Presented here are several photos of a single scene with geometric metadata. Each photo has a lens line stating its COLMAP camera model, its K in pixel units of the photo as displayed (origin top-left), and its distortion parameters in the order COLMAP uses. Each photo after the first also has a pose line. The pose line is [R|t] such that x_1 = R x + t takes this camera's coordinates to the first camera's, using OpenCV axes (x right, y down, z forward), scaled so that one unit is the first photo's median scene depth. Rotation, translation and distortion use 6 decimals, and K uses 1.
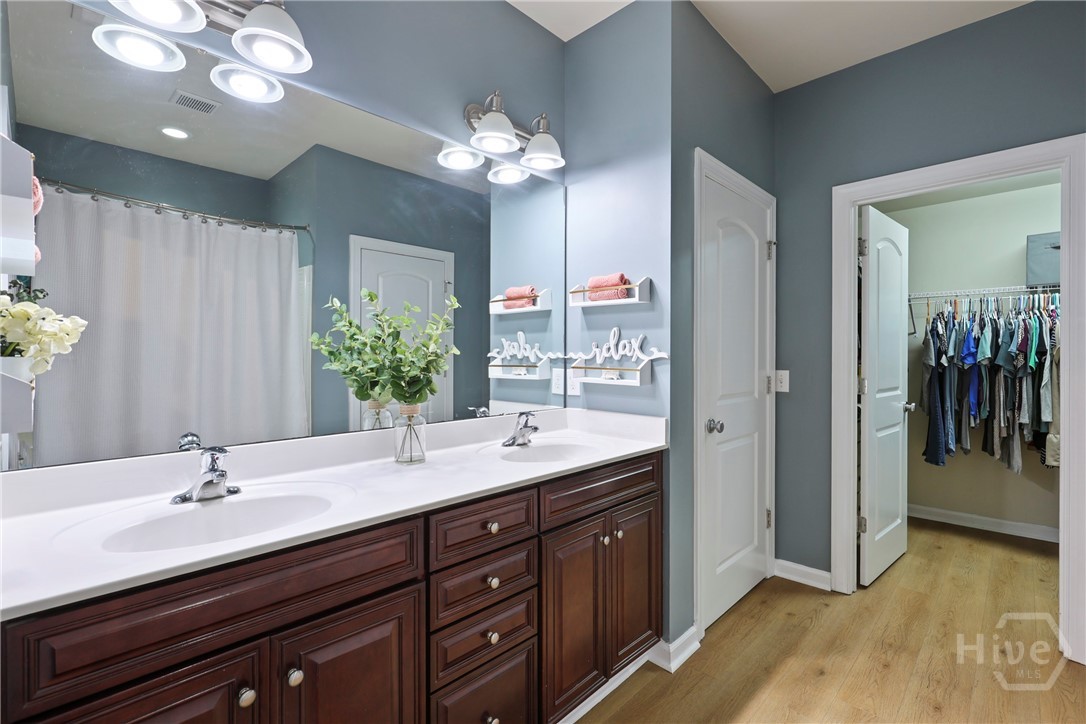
lens RADIAL K [[489.3, 0, 536.2], [0, 489.3, 357.1], [0, 0, 1]] dist [-0.000841, 0.000053]
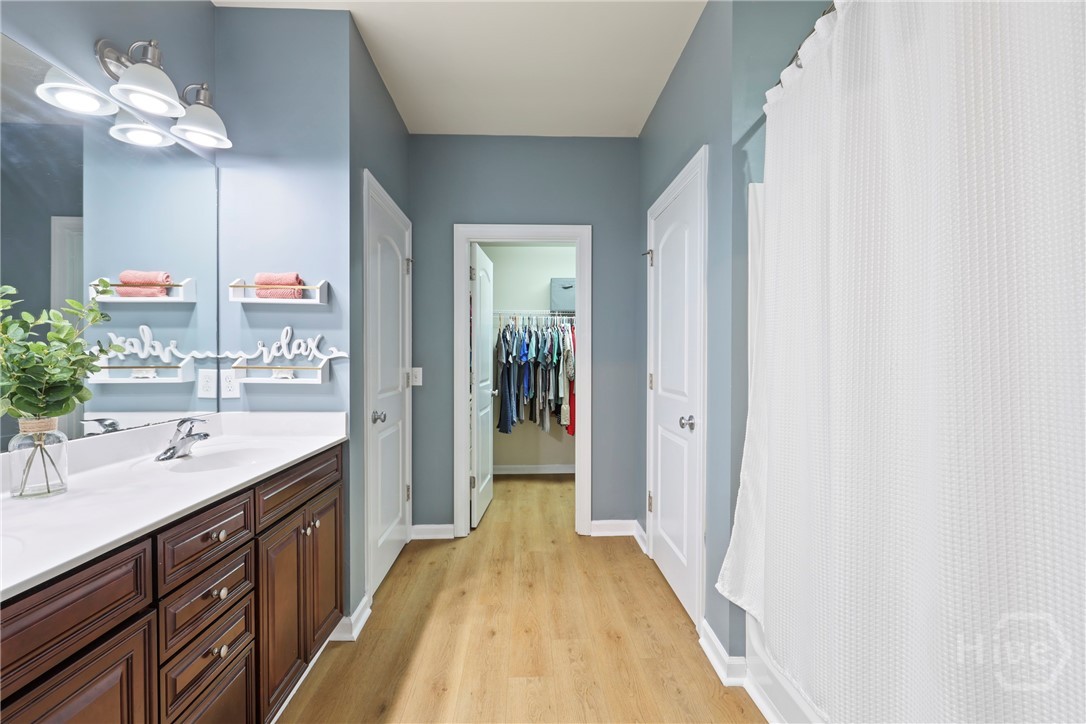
lens RADIAL K [[489.3, 0, 535.6], [0, 489.3, 360.9], [0, 0, 1]] dist [-0.000841, 0.000053]
pose [[0.694791, -0.006317, 0.719184, -0.181498], [0.000918, 0.999968, 0.007896, 0.001764], [-0.719211, -0.004826, 0.694775, -0.049770]]
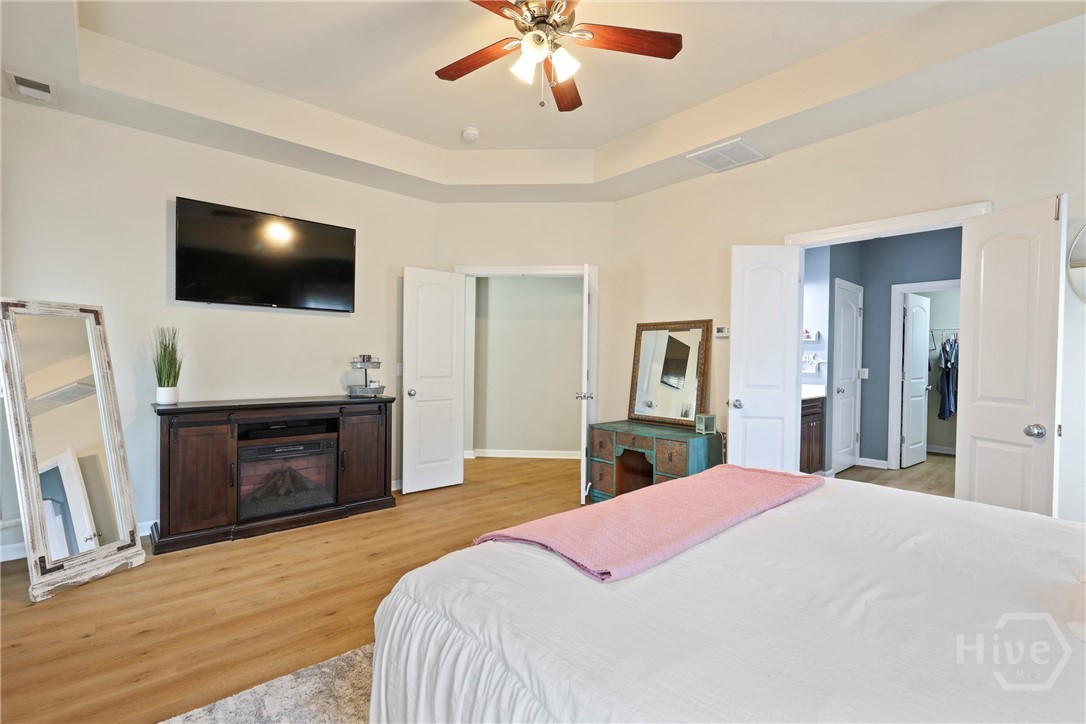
lens RADIAL K [[489.3, 0, 539.5], [0, 489.3, 363.1], [0, 0, 1]] dist [-0.000841, 0.000053]
pose [[0.998237, 0.012719, -0.057976, -0.896948], [-0.012082, 0.999863, 0.011333, -0.003658], [0.058112, -0.010613, 0.998254, -1.372374]]
